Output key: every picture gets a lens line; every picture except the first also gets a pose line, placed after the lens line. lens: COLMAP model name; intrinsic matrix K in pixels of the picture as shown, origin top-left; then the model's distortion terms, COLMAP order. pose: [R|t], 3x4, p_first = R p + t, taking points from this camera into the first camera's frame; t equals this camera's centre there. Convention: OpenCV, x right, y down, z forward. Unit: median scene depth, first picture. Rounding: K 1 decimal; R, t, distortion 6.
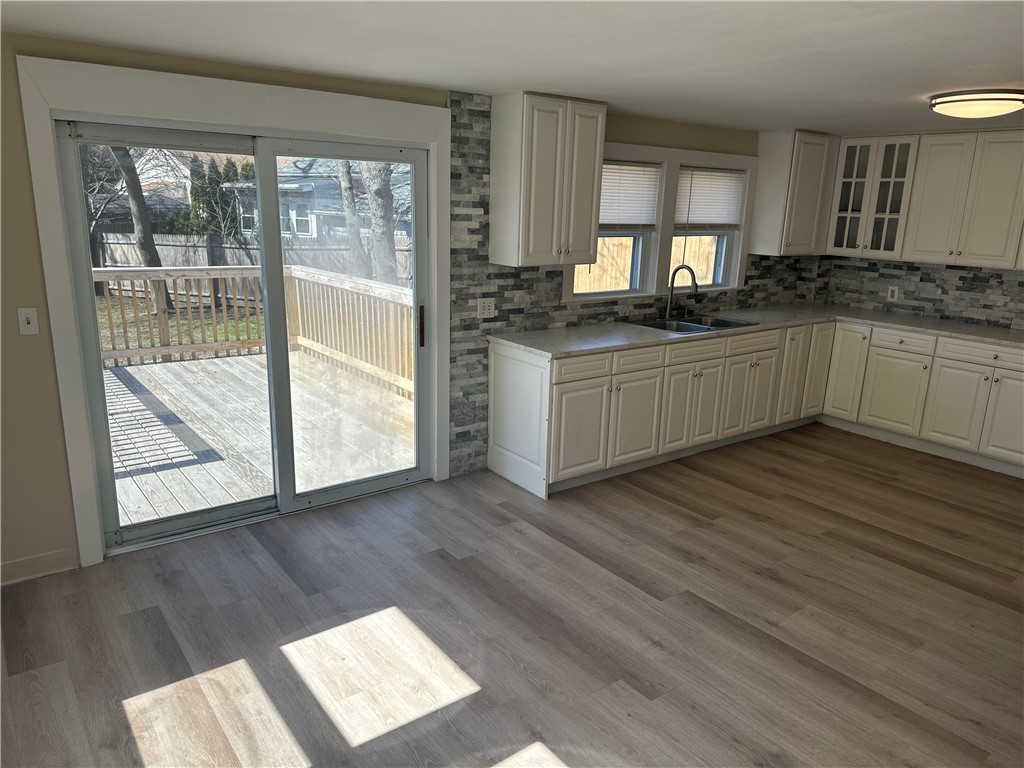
lens RADIAL K [[724.0, 0, 512.0], [0, 724.0, 384.0], [0, 0, 1]] dist [0.145494, -0.182852]
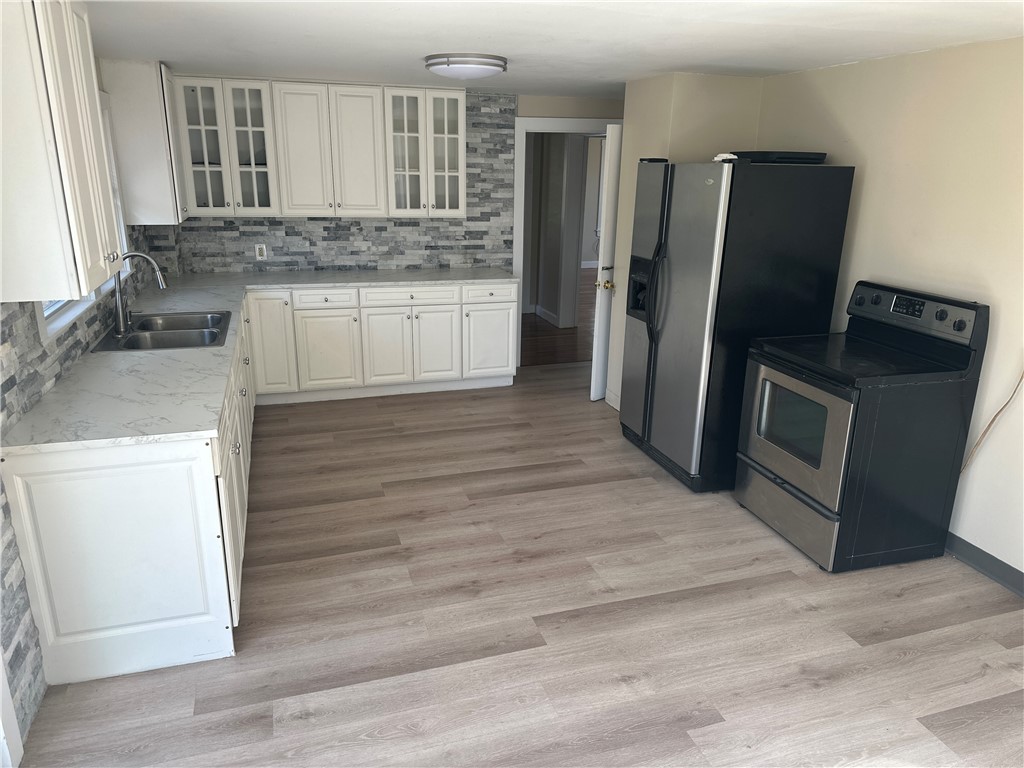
lens RADIAL K [[719.7, 0, 512.0], [0, 719.7, 384.0], [0, 0, 1]] dist [0.096548, -0.184450]
pose [[0.325513, -0.297238, 0.897603, -0.287510], [0.223051, 0.946652, 0.232592, -0.117159], [-0.918852, 0.124500, 0.374447, 0.419824]]
